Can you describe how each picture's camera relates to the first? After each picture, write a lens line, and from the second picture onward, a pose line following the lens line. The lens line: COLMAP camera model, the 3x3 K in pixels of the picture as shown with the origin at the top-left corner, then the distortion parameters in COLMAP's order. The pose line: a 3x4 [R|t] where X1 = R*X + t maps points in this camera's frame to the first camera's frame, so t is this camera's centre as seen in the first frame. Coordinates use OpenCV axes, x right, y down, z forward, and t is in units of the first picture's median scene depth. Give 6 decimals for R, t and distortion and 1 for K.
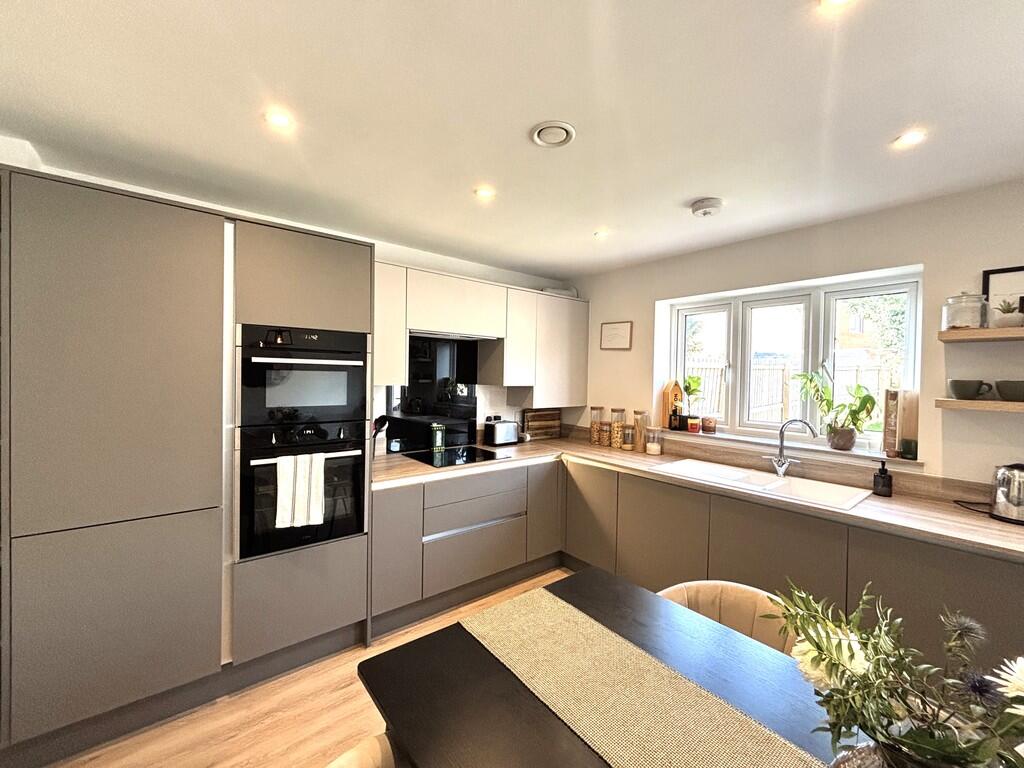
lens RADIAL K [[415.8, 0, 508.9], [0, 415.8, 379.7], [0, 0, 1]] dist [-0.001329, -0.000572]
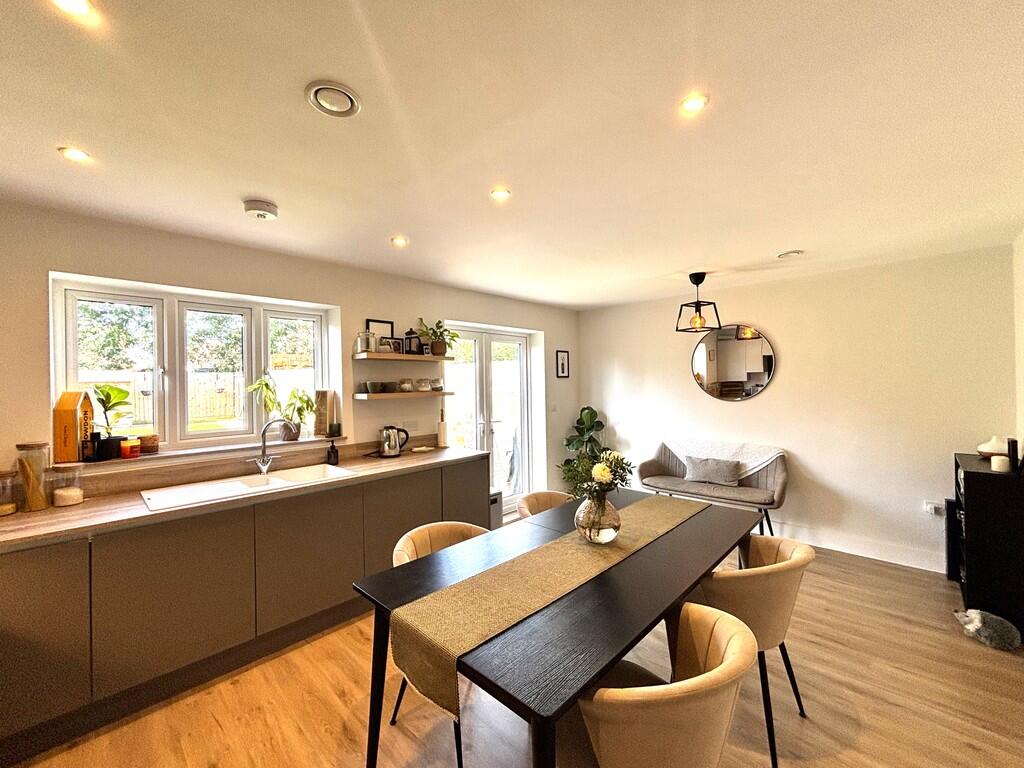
lens RADIAL K [[415.8, 0, 508.9], [0, 415.8, 379.7], [0, 0, 1]] dist [-0.001329, -0.000572]
pose [[-0.111852, -0.006083, 0.993706, -0.497939], [0.028419, 0.999553, 0.009318, -0.006992], [-0.993318, 0.029282, -0.111629, 0.478602]]
